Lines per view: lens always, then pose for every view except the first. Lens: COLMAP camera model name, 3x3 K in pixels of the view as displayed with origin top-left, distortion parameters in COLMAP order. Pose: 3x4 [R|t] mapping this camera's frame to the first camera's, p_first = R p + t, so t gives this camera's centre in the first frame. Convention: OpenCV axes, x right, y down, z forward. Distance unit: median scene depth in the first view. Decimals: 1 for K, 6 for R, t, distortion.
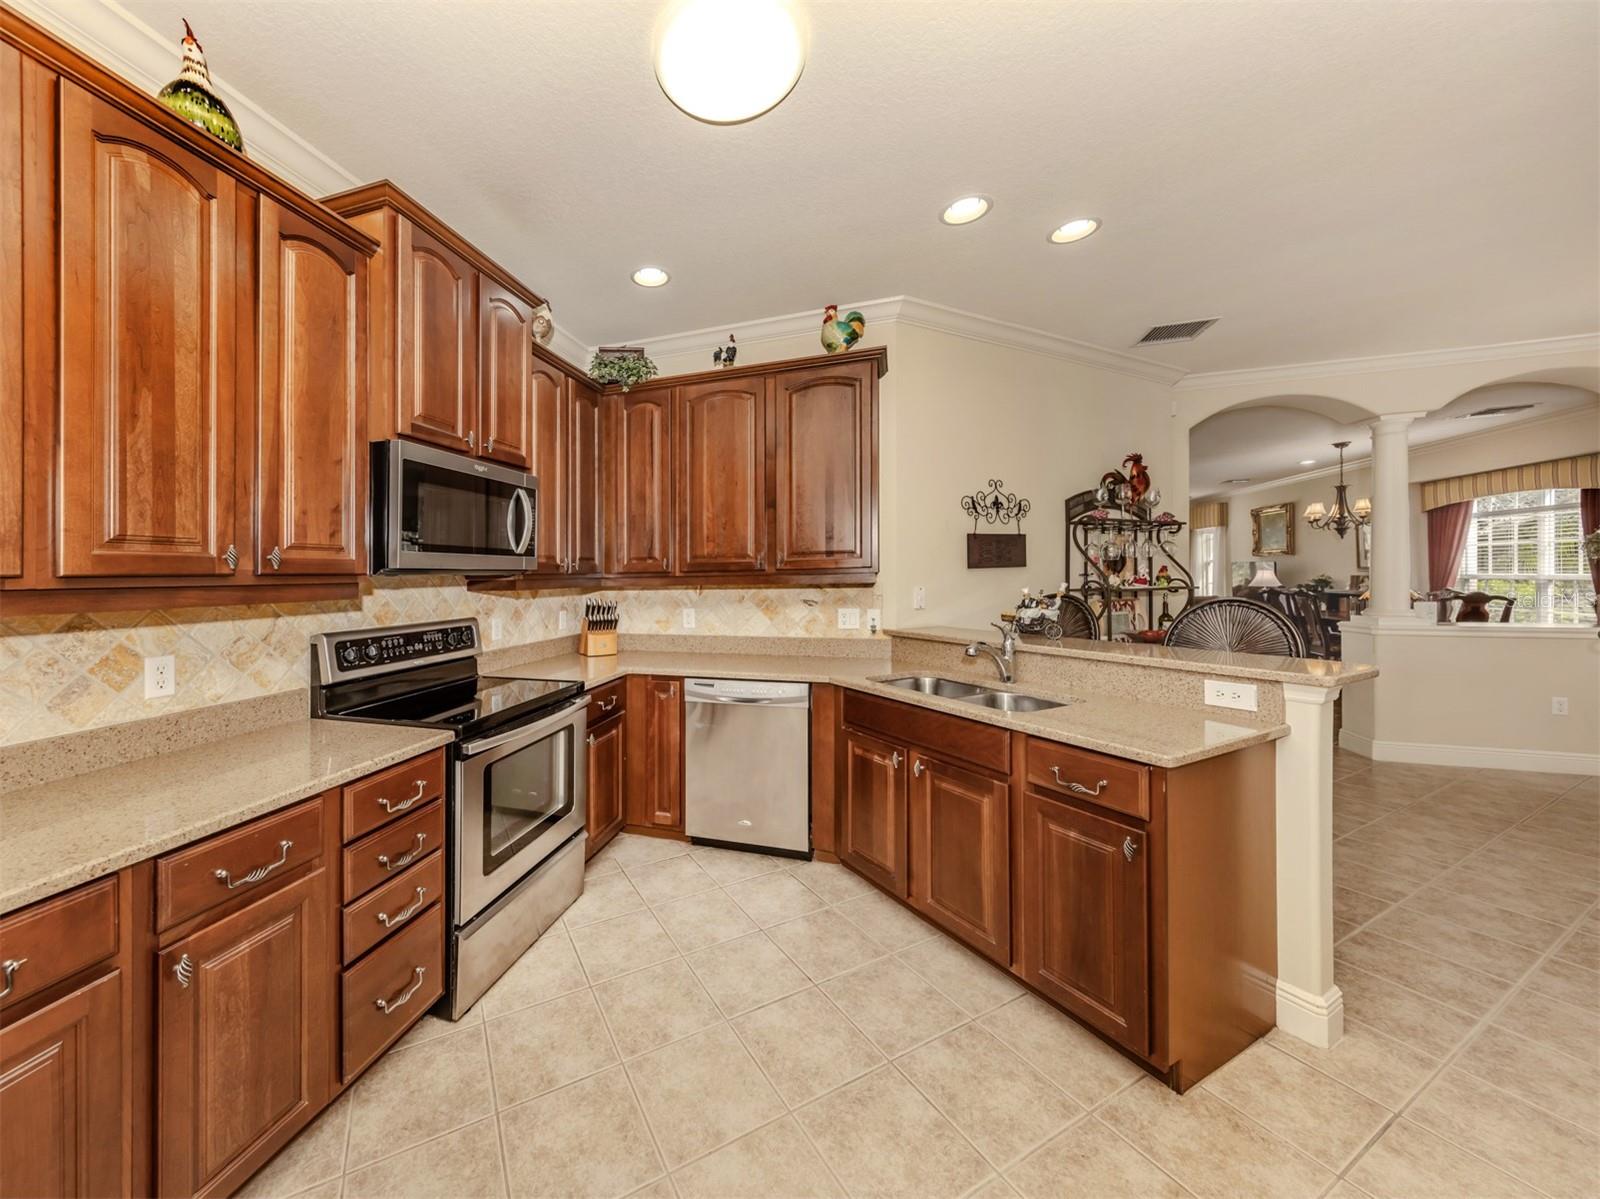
lens RADIAL K [[577.0, 0, 693.9], [0, 577.0, 574.7], [0, 0, 1]] dist [0.010931, -0.000278]
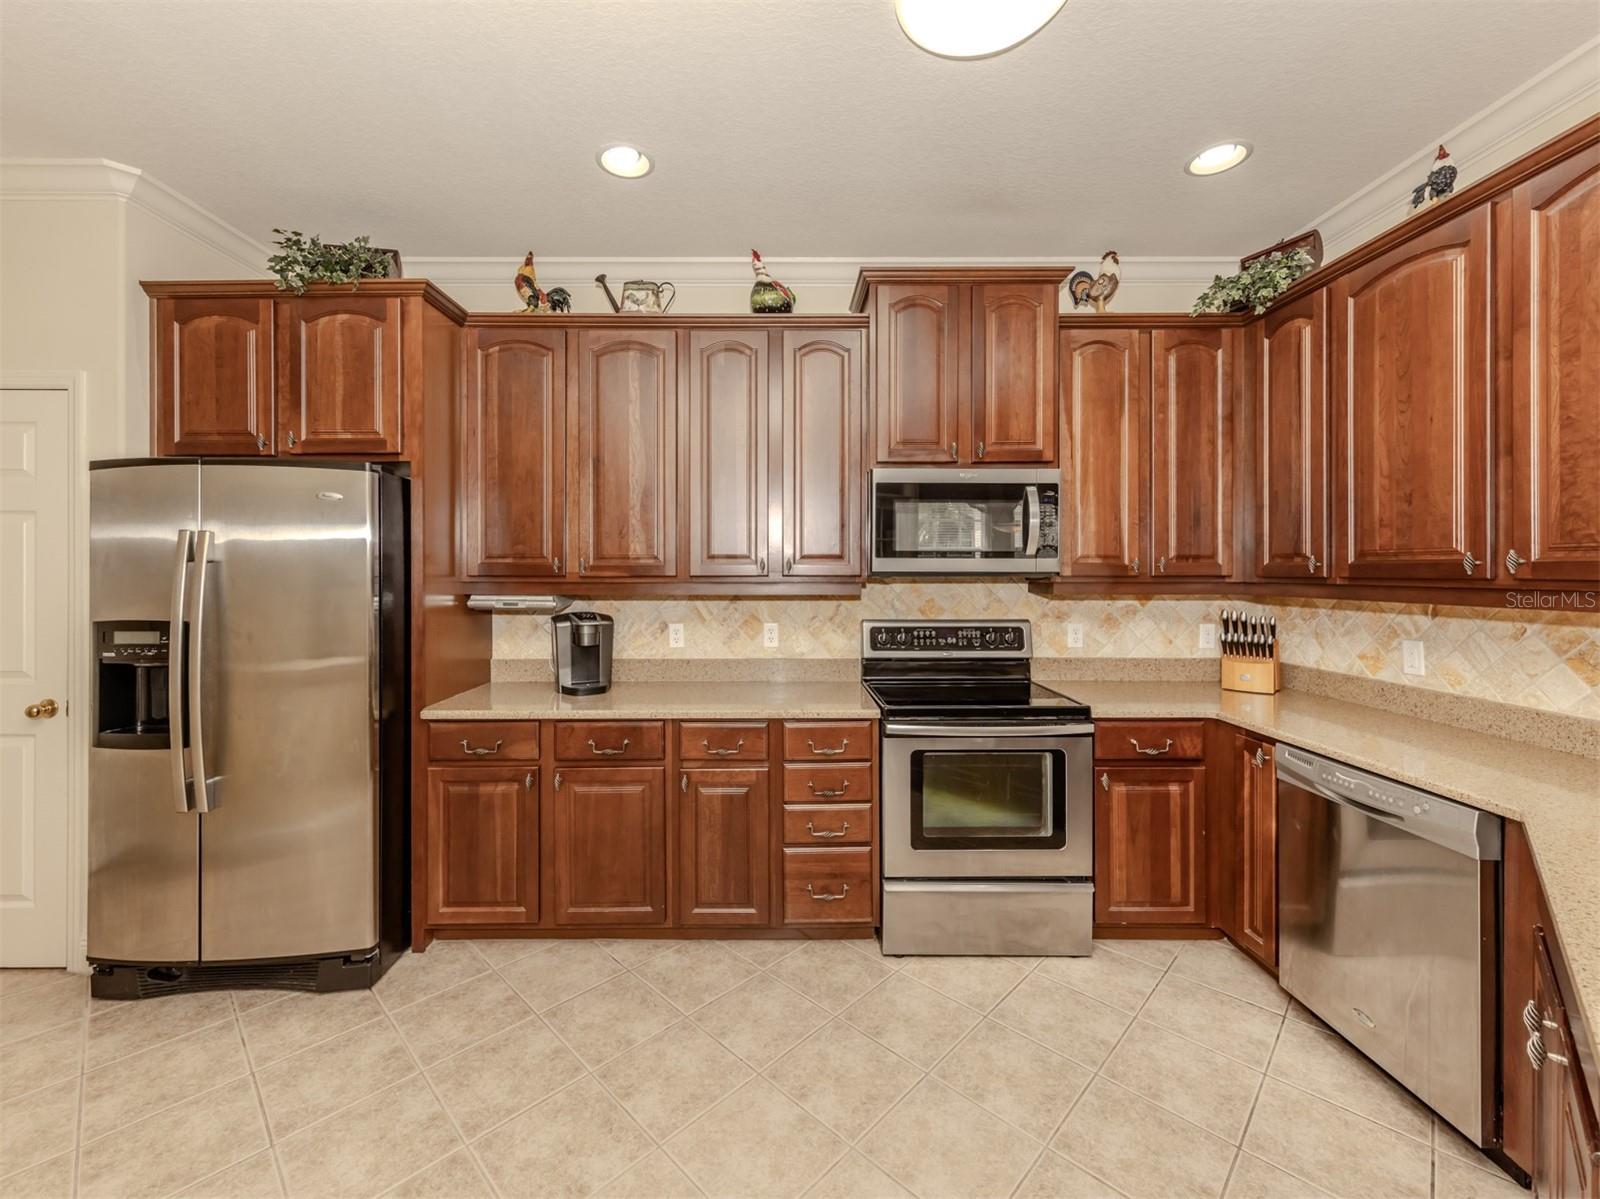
lens RADIAL K [[663.4, 0, 780.8], [0, 663.4, 565.7], [0, 0, 1]] dist [0.009505, -0.000678]
pose [[0.332725, 0.010156, -0.942969, 0.566708], [-0.005433, 0.999946, 0.008852, -0.026174], [0.943008, 0.002178, 0.332762, 0.250024]]
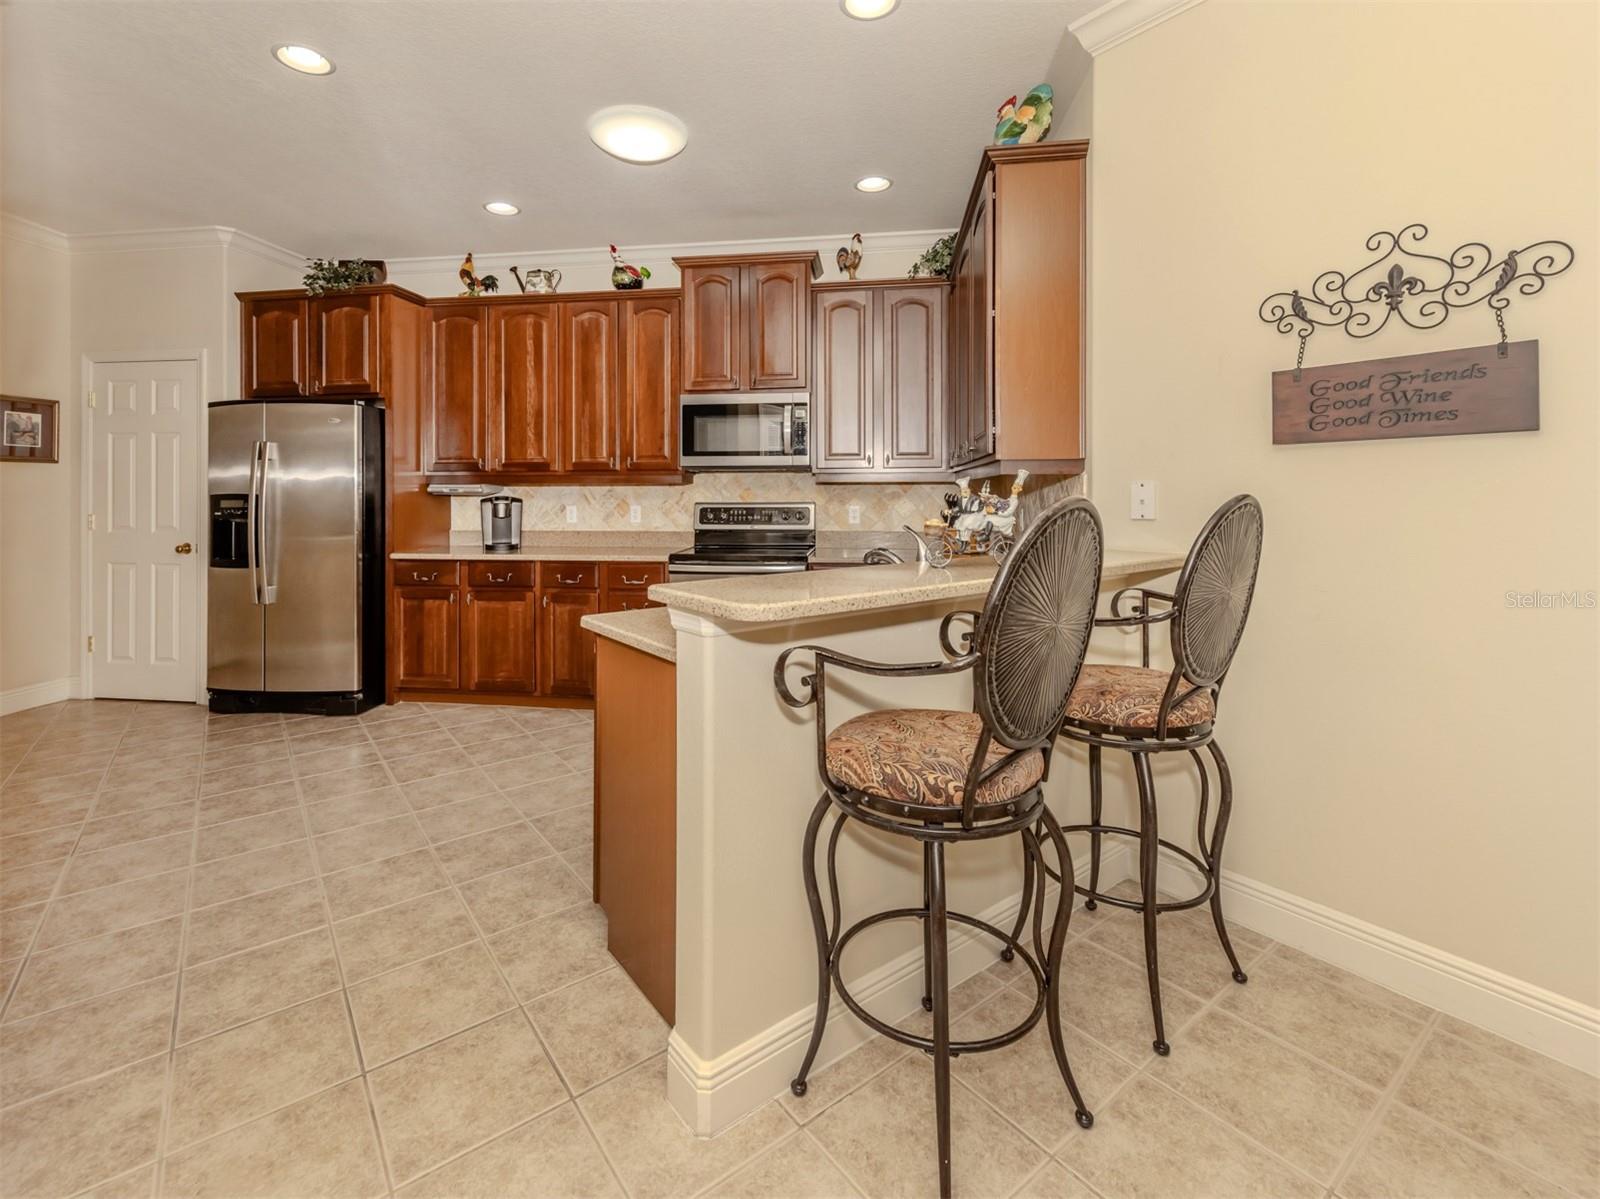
lens RADIAL K [[663.4, 0, 742.5], [0, 663.4, 485.0], [0, 0, 1]] dist [0.009505, -0.000678]
pose [[0.195615, 0.010265, -0.980627, 1.147484], [-0.000691, 0.999946, 0.010330, 0.019355], [0.980681, -0.001343, 0.195611, 0.573610]]
